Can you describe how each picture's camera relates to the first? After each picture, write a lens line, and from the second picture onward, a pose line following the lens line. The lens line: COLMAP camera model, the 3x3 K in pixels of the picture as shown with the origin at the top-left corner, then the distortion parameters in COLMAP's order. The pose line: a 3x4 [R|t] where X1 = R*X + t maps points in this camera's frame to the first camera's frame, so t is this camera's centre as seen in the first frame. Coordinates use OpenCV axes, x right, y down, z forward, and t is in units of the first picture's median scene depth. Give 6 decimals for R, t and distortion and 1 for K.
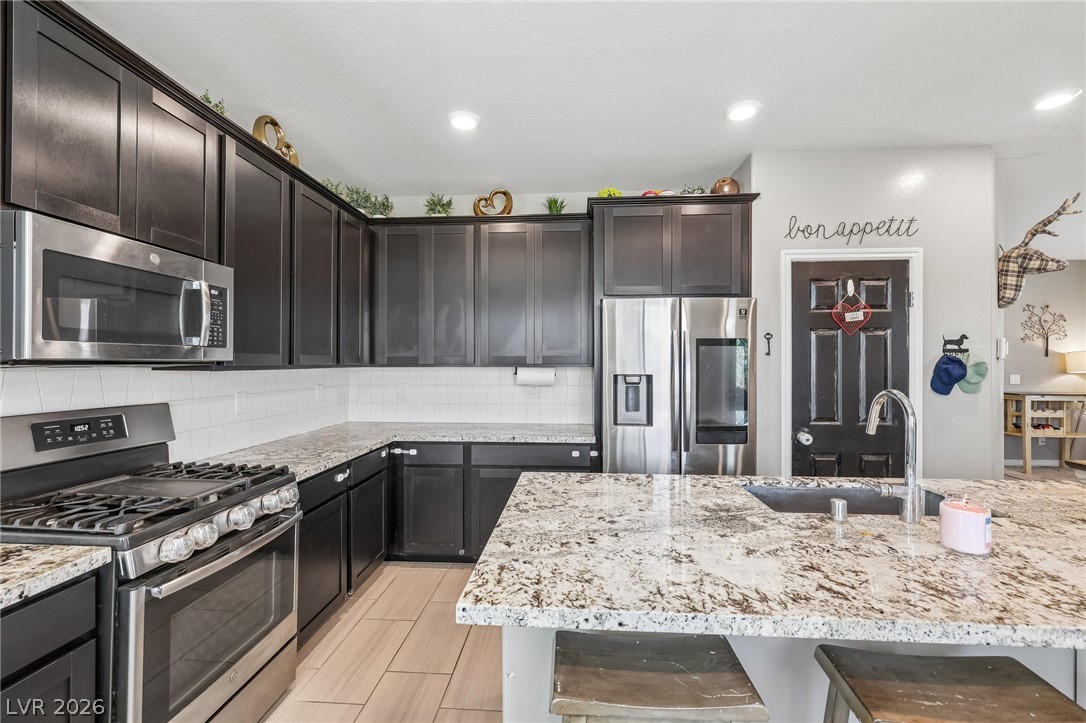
lens RADIAL K [[466.1, 0, 539.7], [0, 466.1, 362.3], [0, 0, 1]] dist [0.001321, 0.000183]
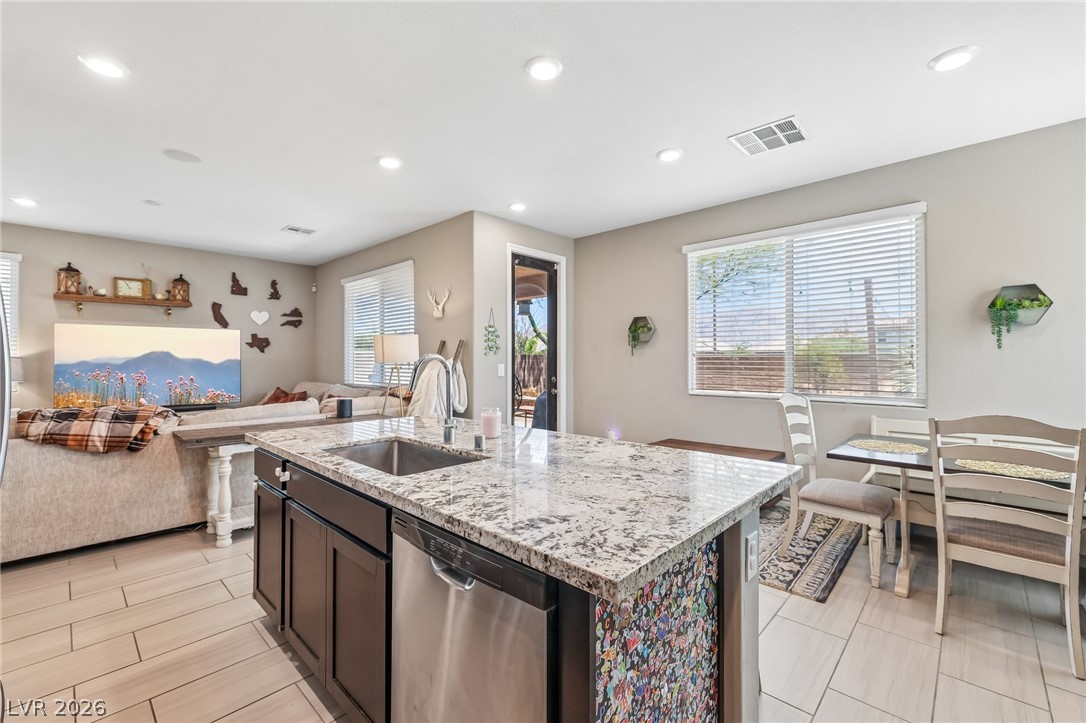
lens RADIAL K [[470.7, 0, 529.8], [0, 470.7, 357.5], [0, 0, 1]] dist [-0.000296, 0.000338]
pose [[-0.764329, 0.003967, 0.644814, -0.168650], [0.000344, 0.999983, -0.005744, 0.038900], [-0.644826, -0.004168, -0.764318, 0.961336]]
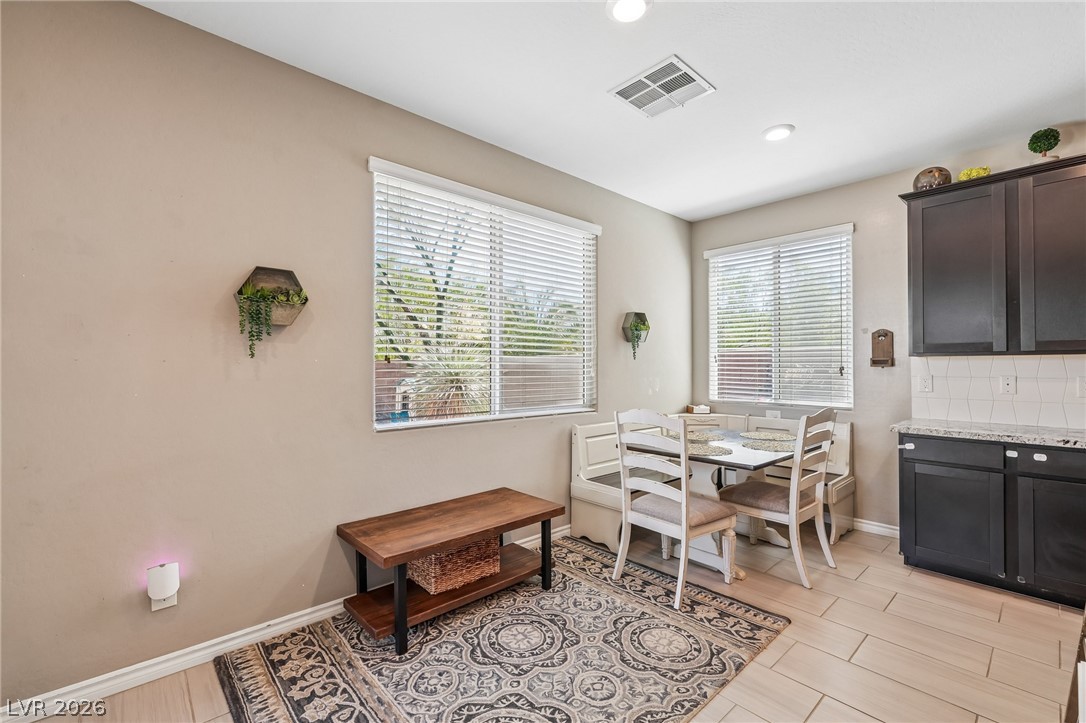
lens RADIAL K [[461.8, 0, 559.4], [0, 461.8, 361.6], [0, 0, 1]] dist [0.001167, 0.000305]
pose [[-0.676512, -0.006106, -0.736406, 0.844927], [0.001757, 0.999949, -0.009905, 0.035135], [0.736429, -0.007995, -0.676467, 0.215956]]
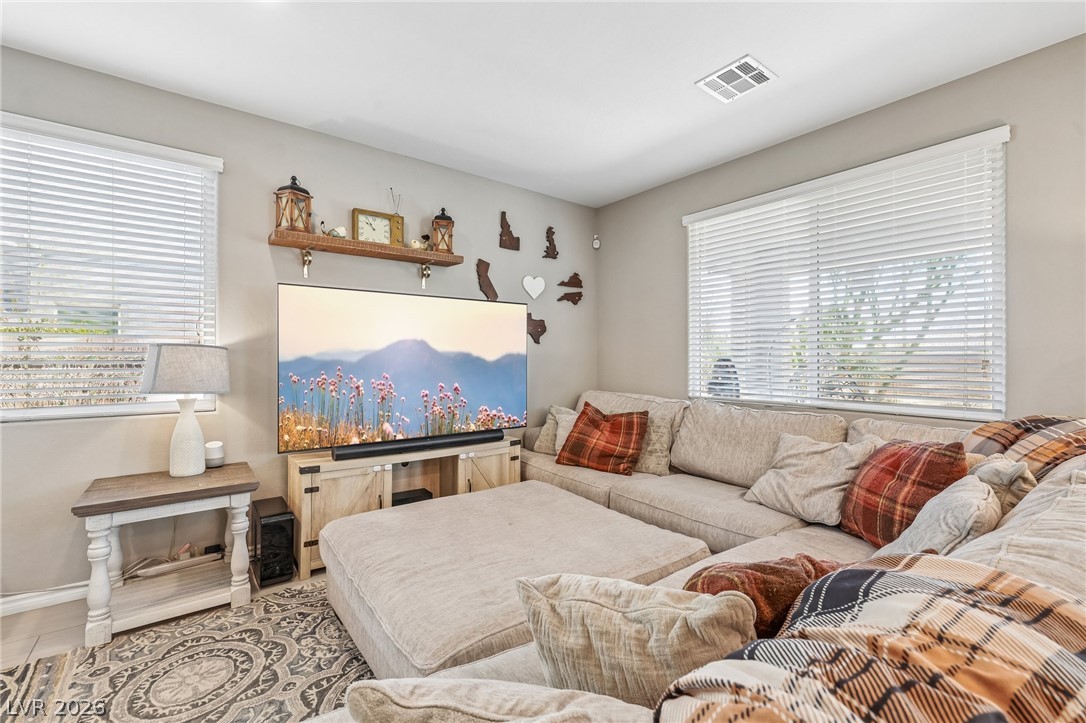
lens RADIAL K [[475.6, 0, 529.8], [0, 475.6, 358.8], [0, 0, 1]] dist [0.000578, 0.000125]
pose [[-0.650597, 0.000234, 0.759423, 1.266600], [-0.001834, 0.999997, -0.001879, 0.049965], [-0.759421, -0.002615, -0.650594, 0.996357]]
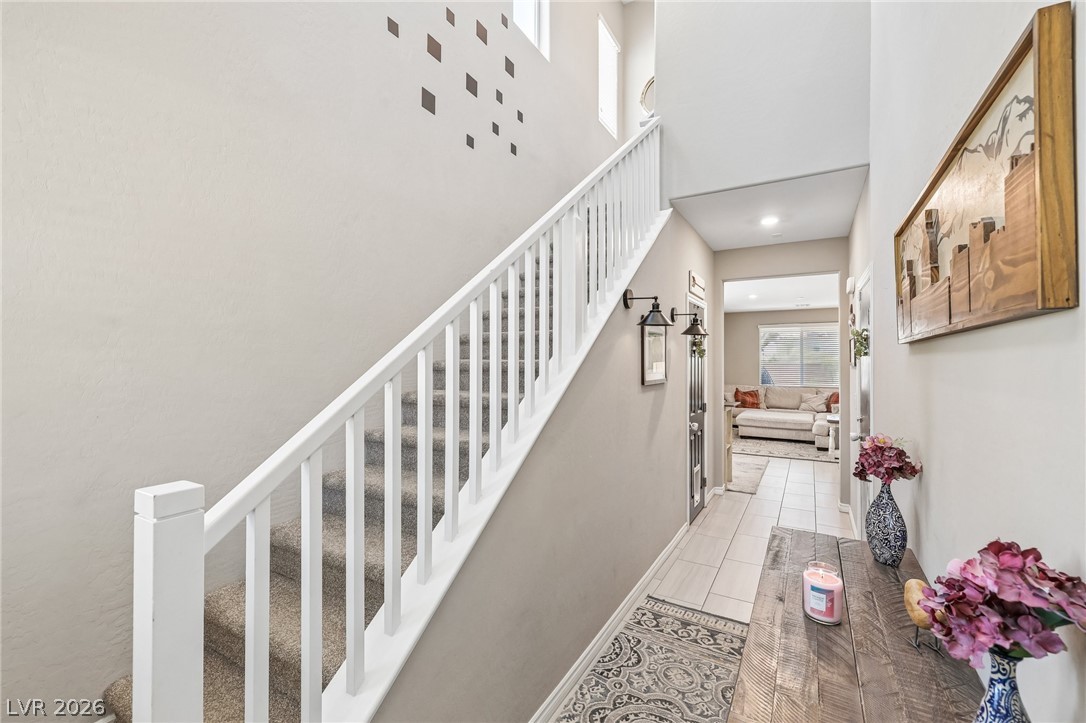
lens RADIAL K [[461.5, 0, 539.0], [0, 461.5, 367.3], [0, 0, 1]] dist [0.000351, 0.000412]
pose [[-0.891940, -0.004155, 0.452134, 1.901490], [-0.000993, 0.999973, 0.007230, -0.025645], [-0.452152, 0.006000, -0.891921, 4.117856]]
